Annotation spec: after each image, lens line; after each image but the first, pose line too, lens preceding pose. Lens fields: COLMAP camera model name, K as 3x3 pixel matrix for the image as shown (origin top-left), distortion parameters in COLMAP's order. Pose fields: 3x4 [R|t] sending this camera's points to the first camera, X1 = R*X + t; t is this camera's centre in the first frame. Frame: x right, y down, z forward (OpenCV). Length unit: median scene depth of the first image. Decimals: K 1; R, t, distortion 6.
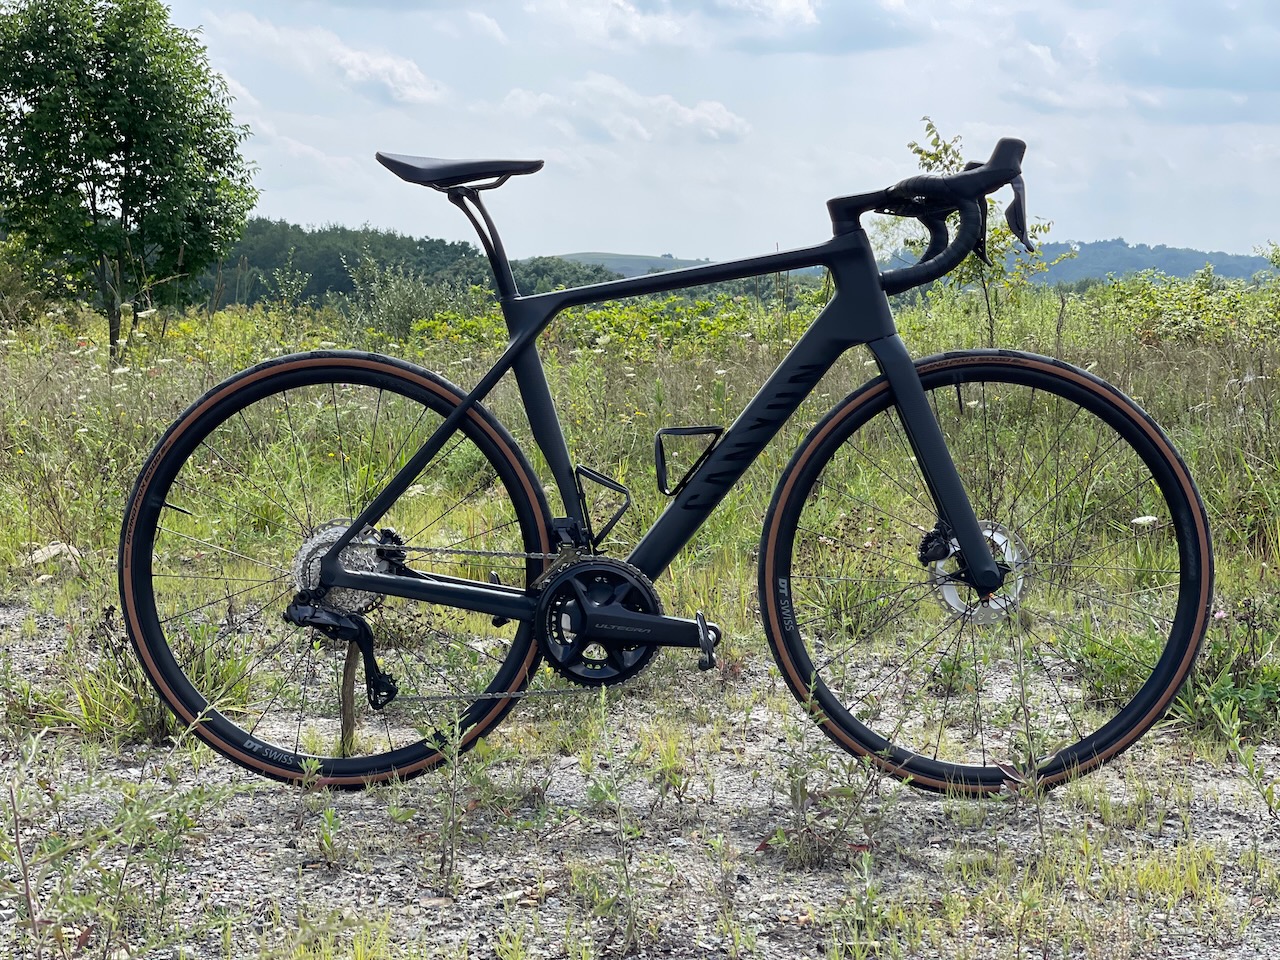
lens RADIAL K [[2300.9, 0, 613.5], [0, 2300.9, 524.0], [0, 0, 1]] dist [0.174552, -0.039100]
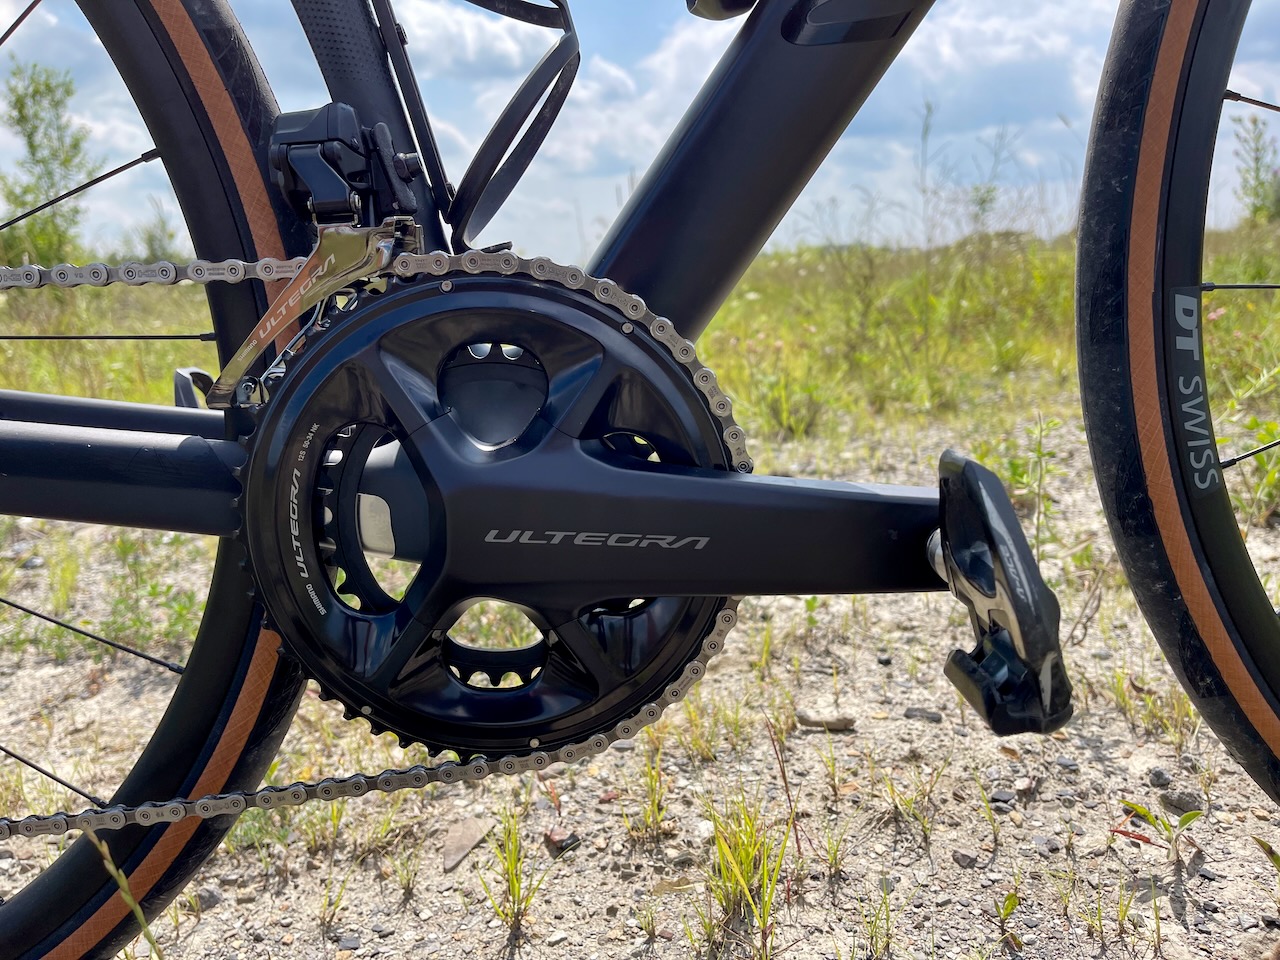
lens RADIAL K [[984.7, 0, 619.9], [0, 984.7, 496.7], [0, 0, 1]] dist [0.004761, -0.039785]
pose [[0.993699, -0.085984, 0.071896, -0.000547], [0.076721, 0.989443, 0.122946, 0.027657], [-0.081708, -0.116655, 0.989806, 0.881458]]
